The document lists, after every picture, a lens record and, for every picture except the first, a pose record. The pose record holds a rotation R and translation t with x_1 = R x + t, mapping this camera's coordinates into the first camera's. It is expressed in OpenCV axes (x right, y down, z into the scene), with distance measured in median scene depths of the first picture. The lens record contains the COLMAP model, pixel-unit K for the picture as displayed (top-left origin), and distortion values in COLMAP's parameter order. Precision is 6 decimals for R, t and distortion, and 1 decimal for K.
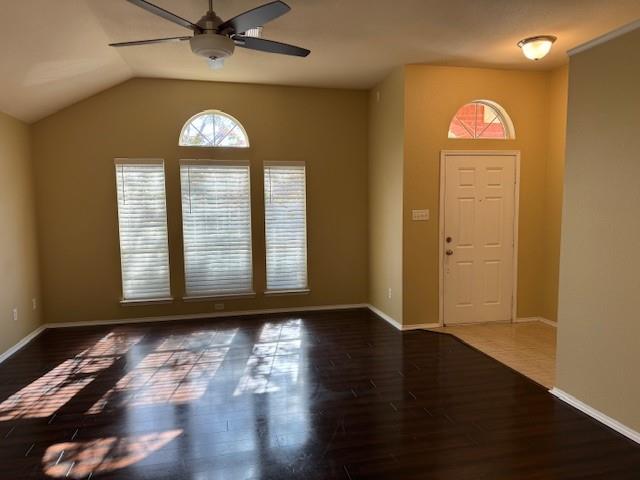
lens RADIAL K [[467.0, 0, 320.9], [0, 467.0, 240.2], [0, 0, 1]] dist [0.047268, -0.016496]
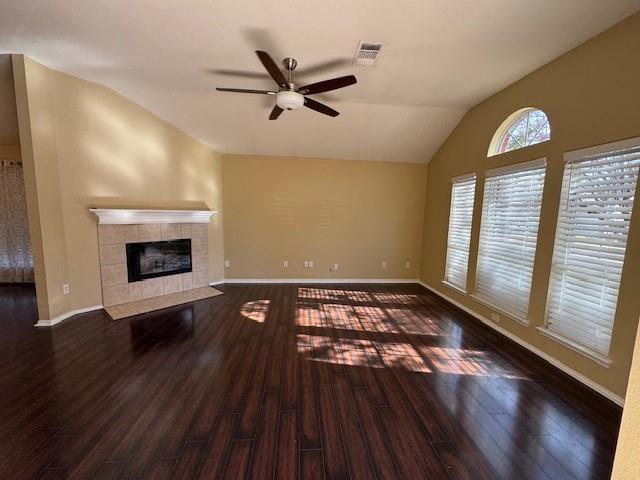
lens RADIAL K [[252.4, 0, 320.5], [0, 252.4, 238.1], [0, 0, 1]] dist [0.002153, 0.000240]
pose [[-0.150734, 0.107395, -0.982723, 0.428552], [-0.112749, 0.985727, 0.125017, -0.058522], [0.982124, 0.129646, -0.136474, 0.886271]]
